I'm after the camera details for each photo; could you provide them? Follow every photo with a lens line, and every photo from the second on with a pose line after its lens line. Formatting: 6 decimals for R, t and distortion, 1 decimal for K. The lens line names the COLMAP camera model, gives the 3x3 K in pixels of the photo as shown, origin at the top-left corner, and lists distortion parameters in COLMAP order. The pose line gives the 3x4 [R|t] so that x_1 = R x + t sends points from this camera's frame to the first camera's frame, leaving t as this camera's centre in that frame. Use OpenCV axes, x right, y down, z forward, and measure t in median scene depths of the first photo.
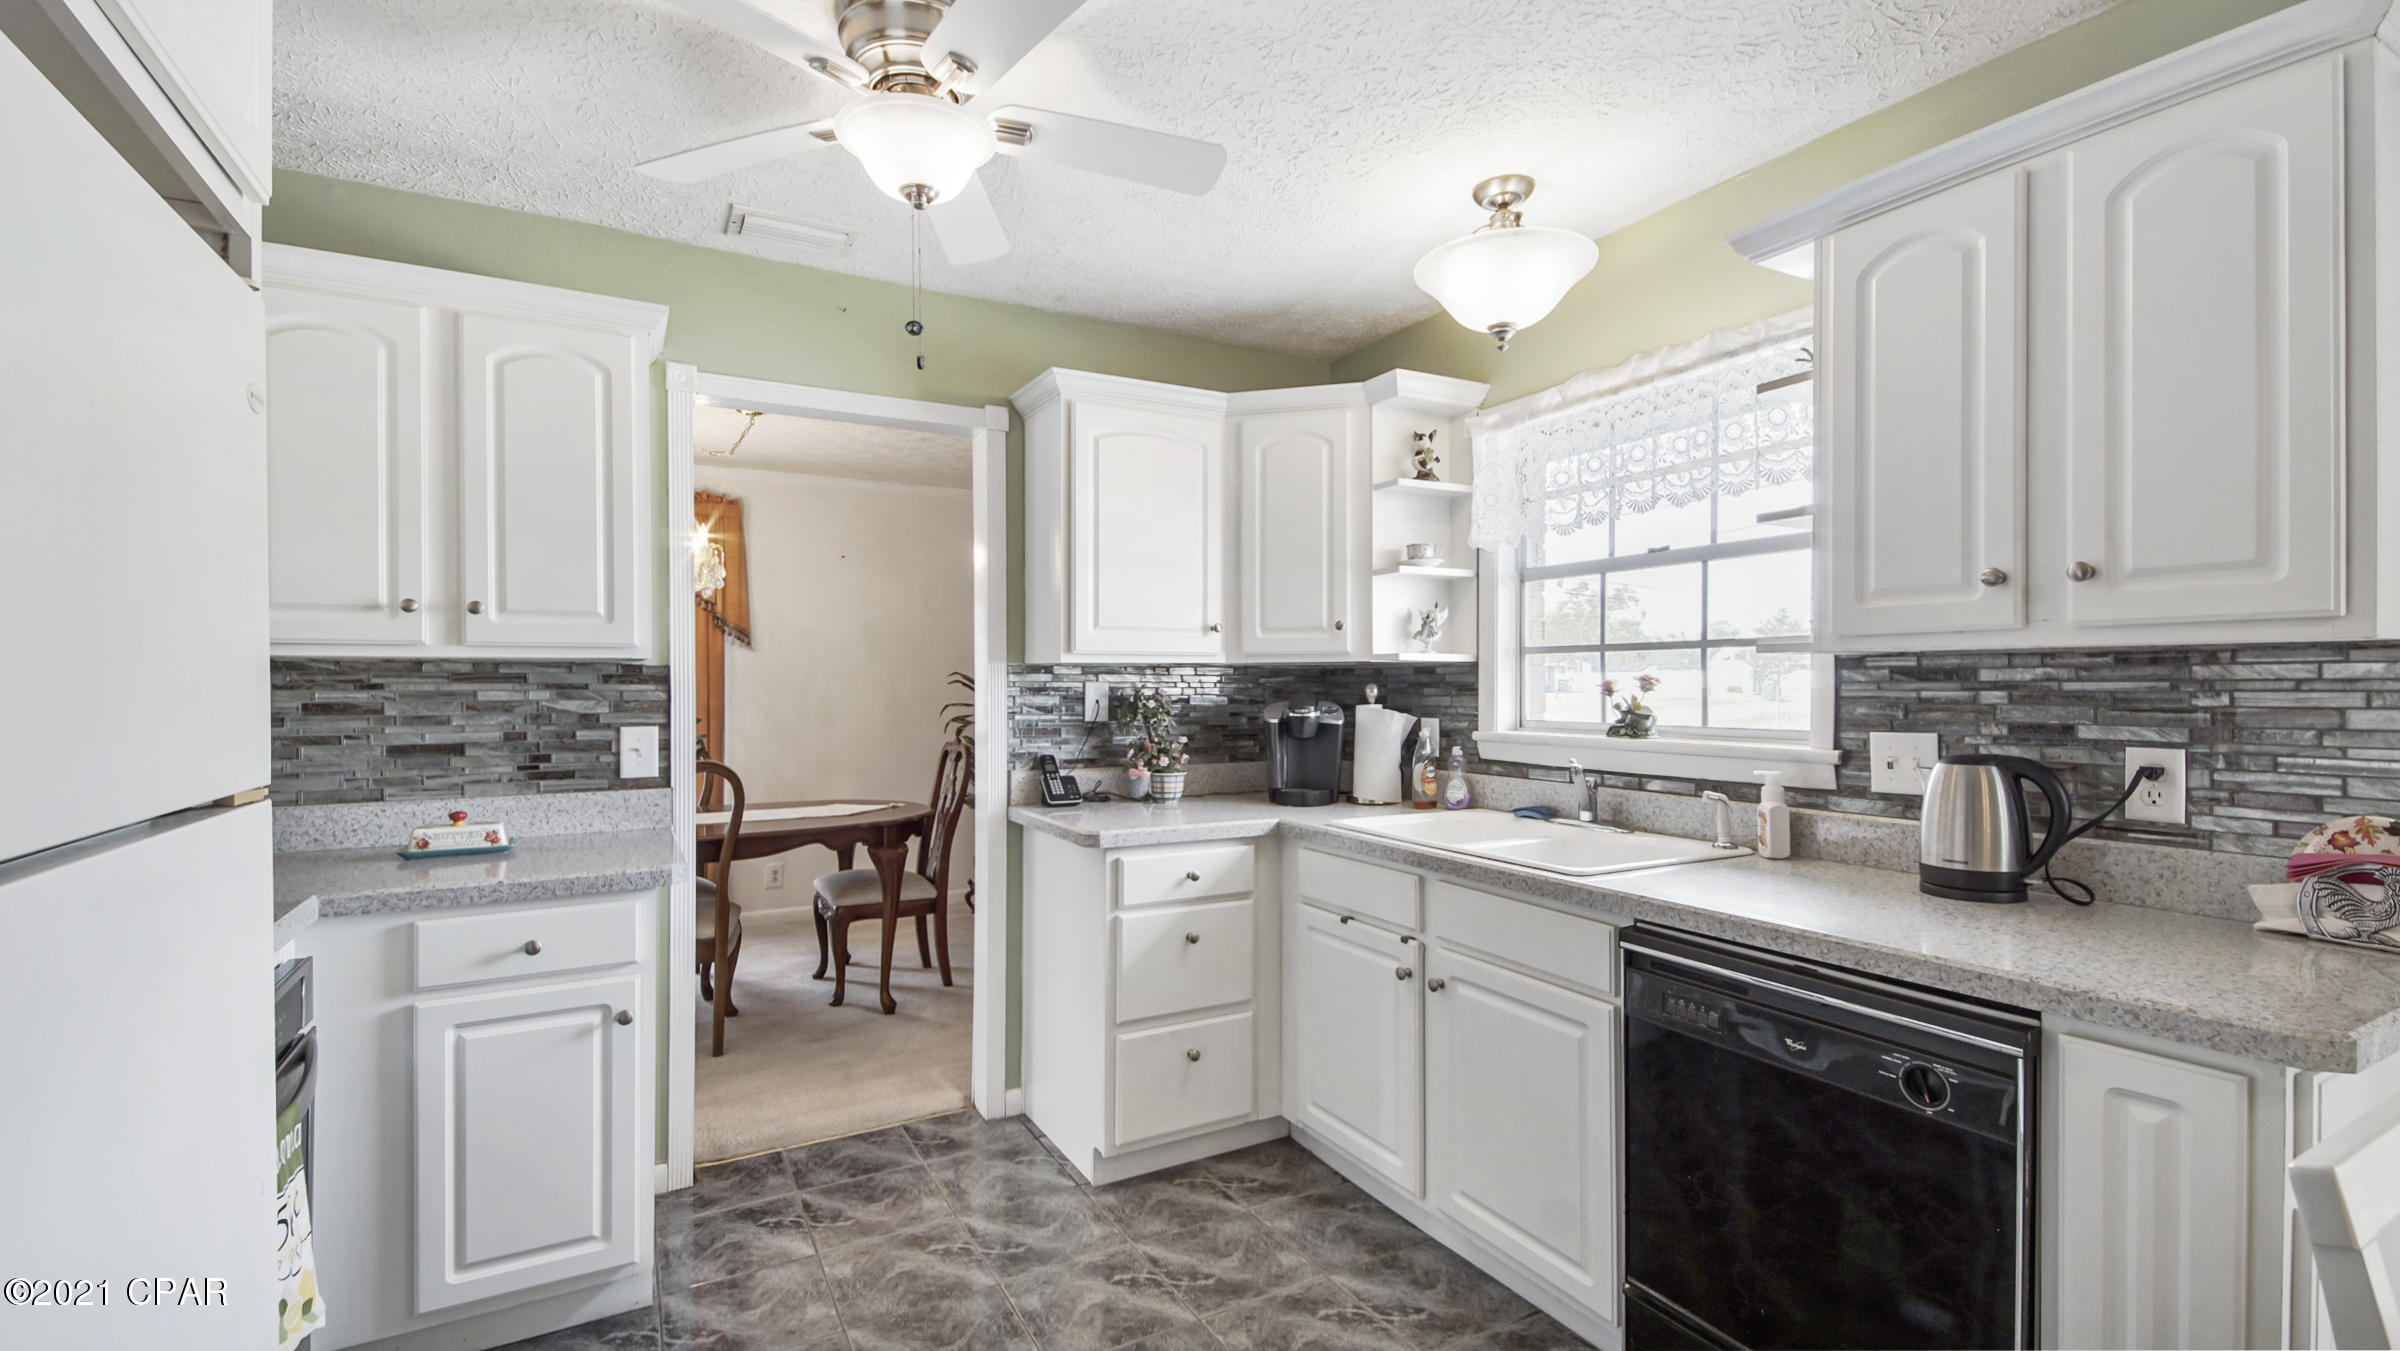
lens RADIAL K [[1042.4, 0, 1201.3], [0, 1042.4, 686.0], [0, 0, 1]] dist [0.032685, -0.019115]
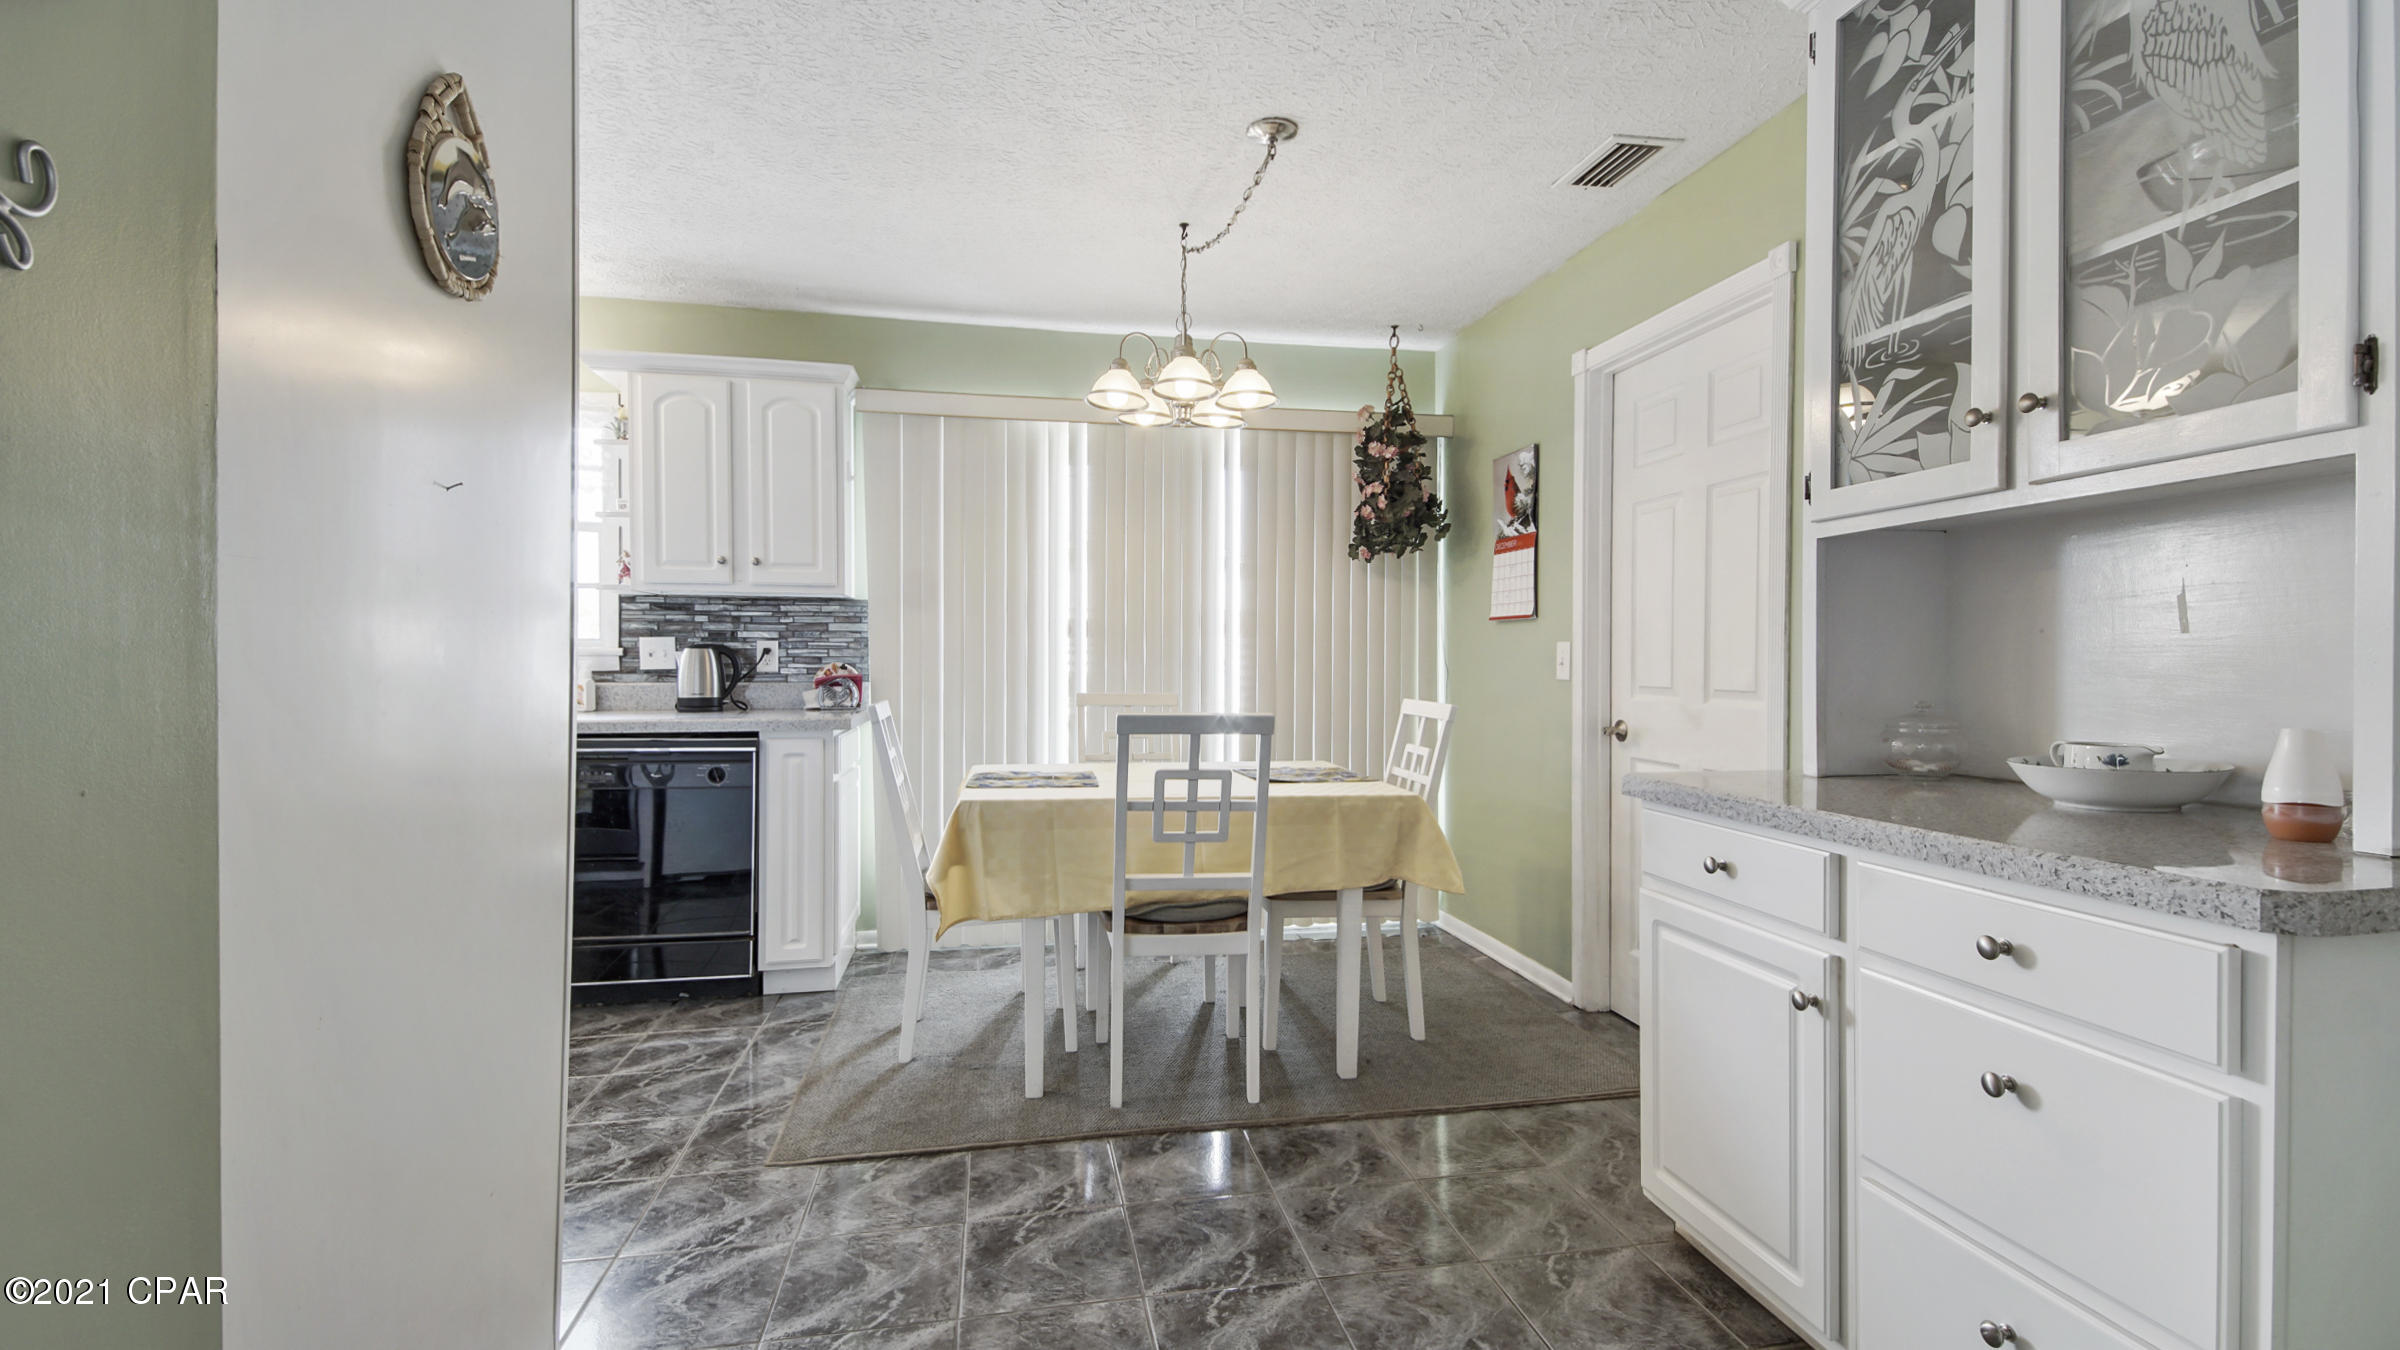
lens RADIAL K [[1070.0, 0, 1192.8], [0, 1070.0, 692.9], [0, 0, 1]] dist [0.034686, -0.022324]
pose [[0.319933, -0.025315, 0.947102, -0.753639], [-0.000903, 0.999634, 0.027024, 0.079277], [-0.947440, -0.009501, 0.319793, -0.465467]]
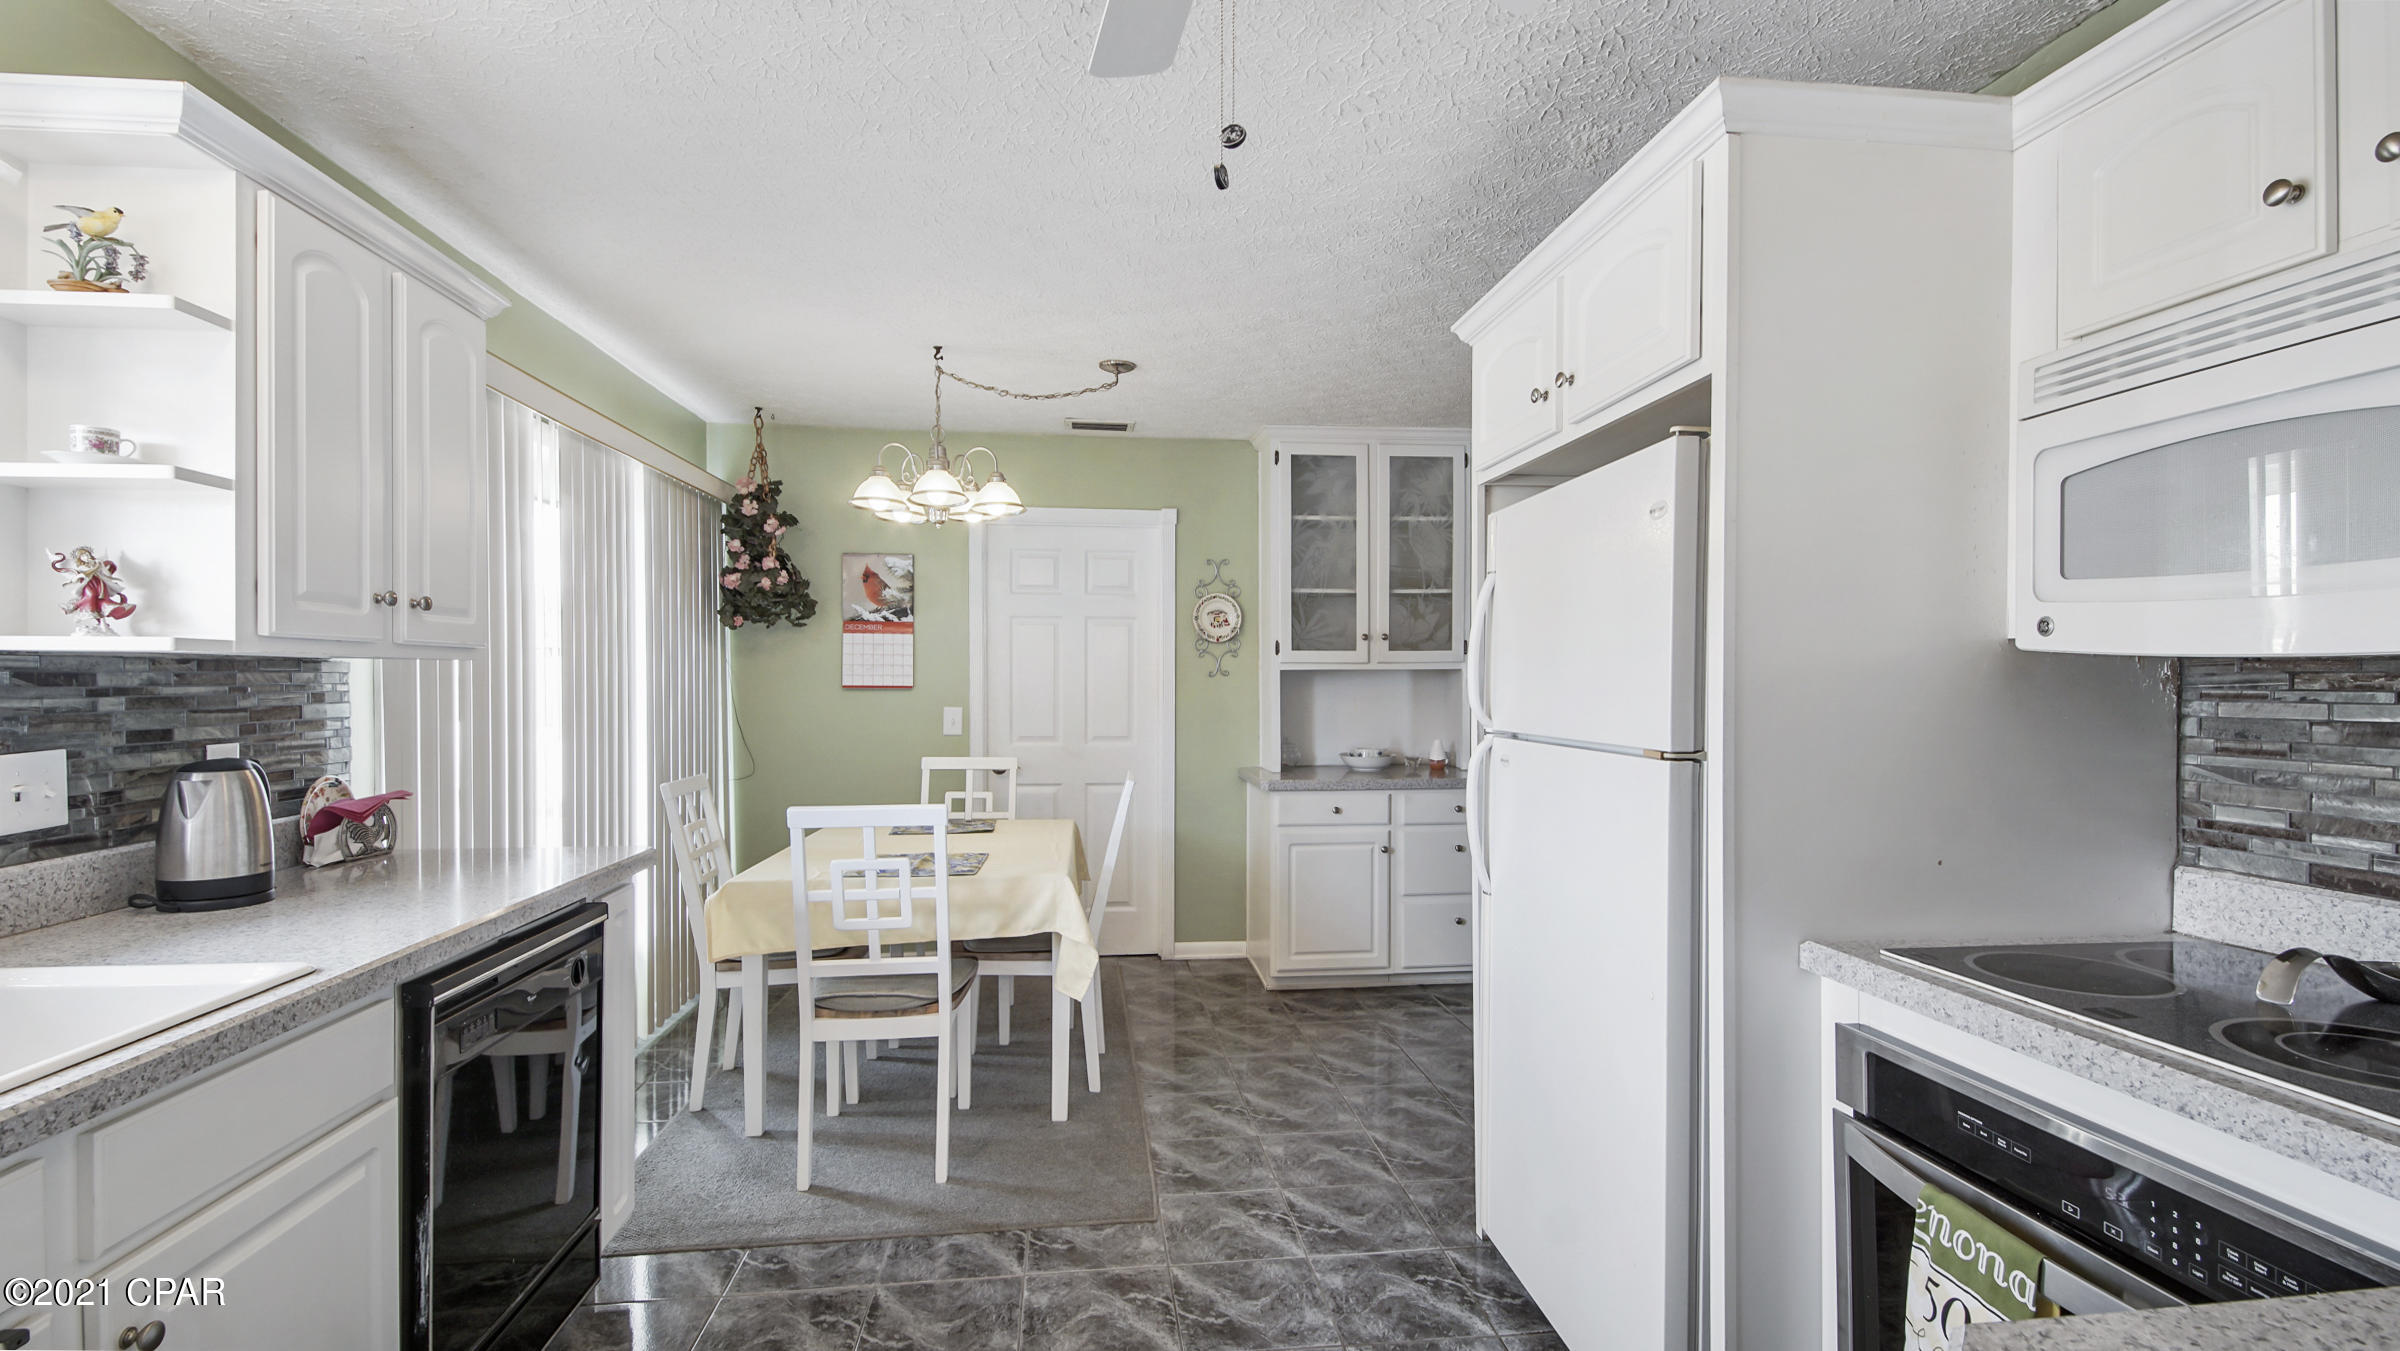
lens RADIAL K [[1066.7, 0, 1204.0], [0, 1066.7, 720.9], [0, 0, 1]] dist [0.017732, -0.021813]
pose [[-0.928220, -0.015036, 0.371728, -0.379936], [0.000879, 0.999092, 0.042605, -0.010781], [-0.372031, 0.039873, -0.927363, 1.220048]]
